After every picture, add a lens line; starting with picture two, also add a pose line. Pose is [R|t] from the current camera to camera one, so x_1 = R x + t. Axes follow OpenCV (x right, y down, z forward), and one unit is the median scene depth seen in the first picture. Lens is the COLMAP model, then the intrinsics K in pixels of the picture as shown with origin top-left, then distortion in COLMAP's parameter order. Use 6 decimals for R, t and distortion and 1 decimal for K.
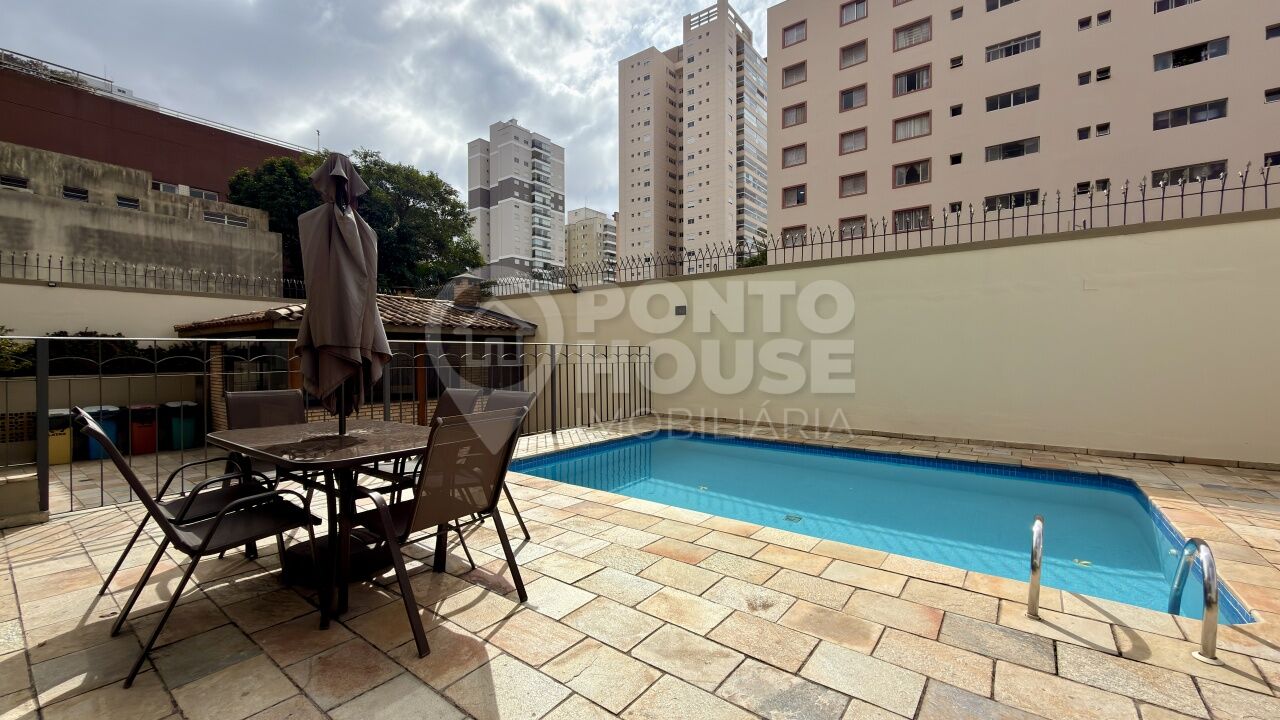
lens RADIAL K [[510.0, 0, 638.5], [0, 510.0, 366.3], [0, 0, 1]] dist [-0.000137, 0.000159]
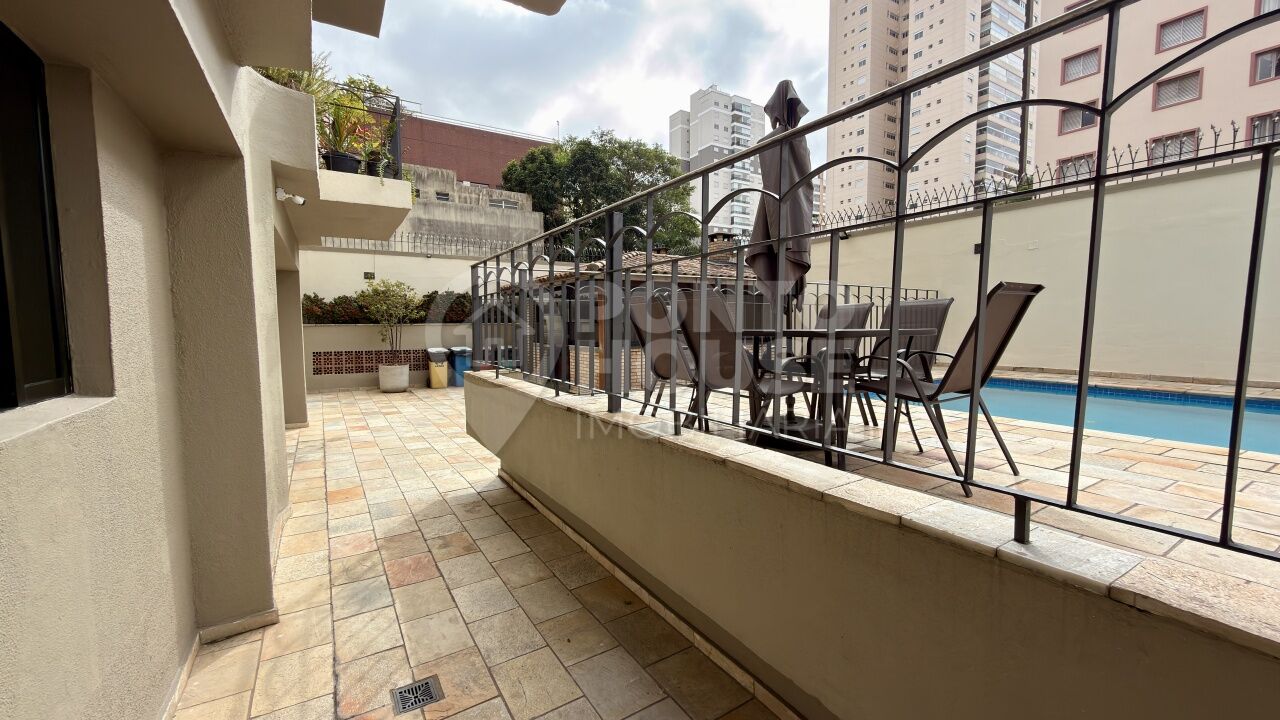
lens RADIAL K [[510.0, 0, 639.4], [0, 510.0, 364.7], [0, 0, 1]] dist [-0.000137, 0.000159]
pose [[0.931898, 0.026366, -0.361761, -0.041096], [-0.005717, 0.998298, 0.058030, 0.012649], [0.362676, -0.052010, 0.930463, -0.017679]]
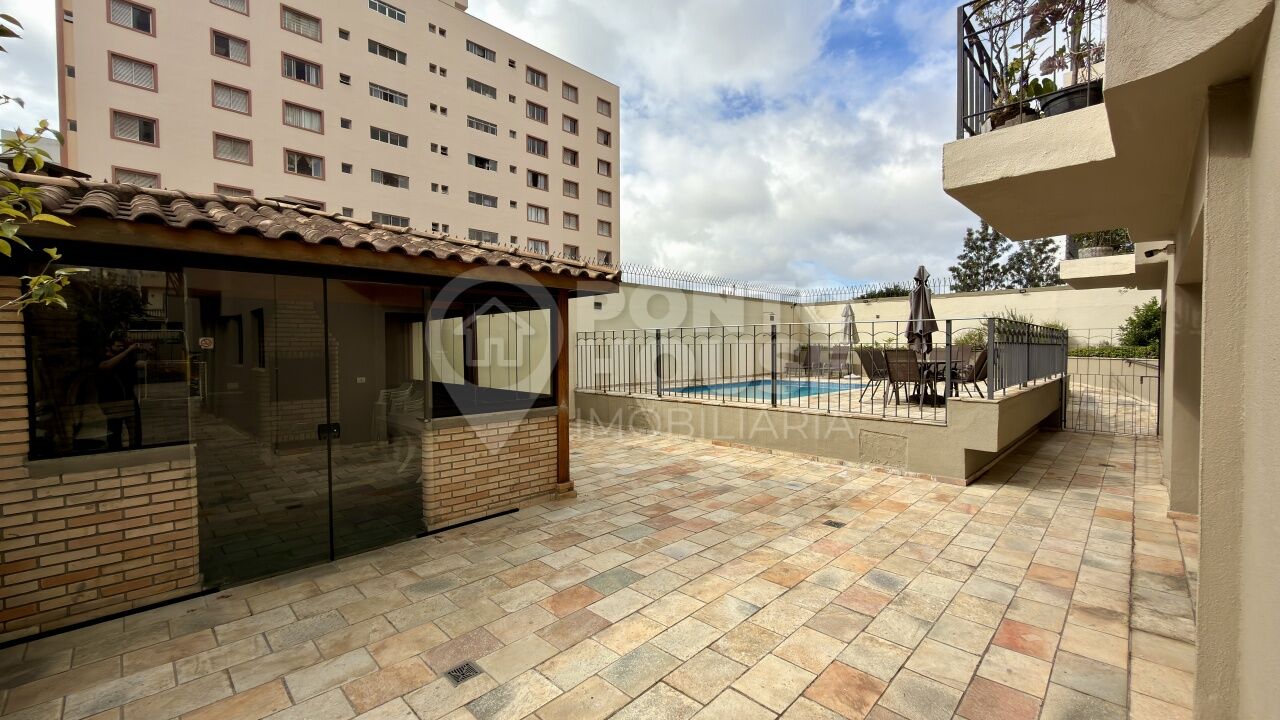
lens RADIAL K [[510.0, 0, 633.5], [0, 510.0, 354.7], [0, 0, 1]] dist [-0.000137, 0.000159]
pose [[0.142842, -0.010221, 0.989693, -0.358797], [0.030203, 0.999526, 0.005963, 0.002363], [-0.989285, 0.029040, 0.143083, 0.245301]]
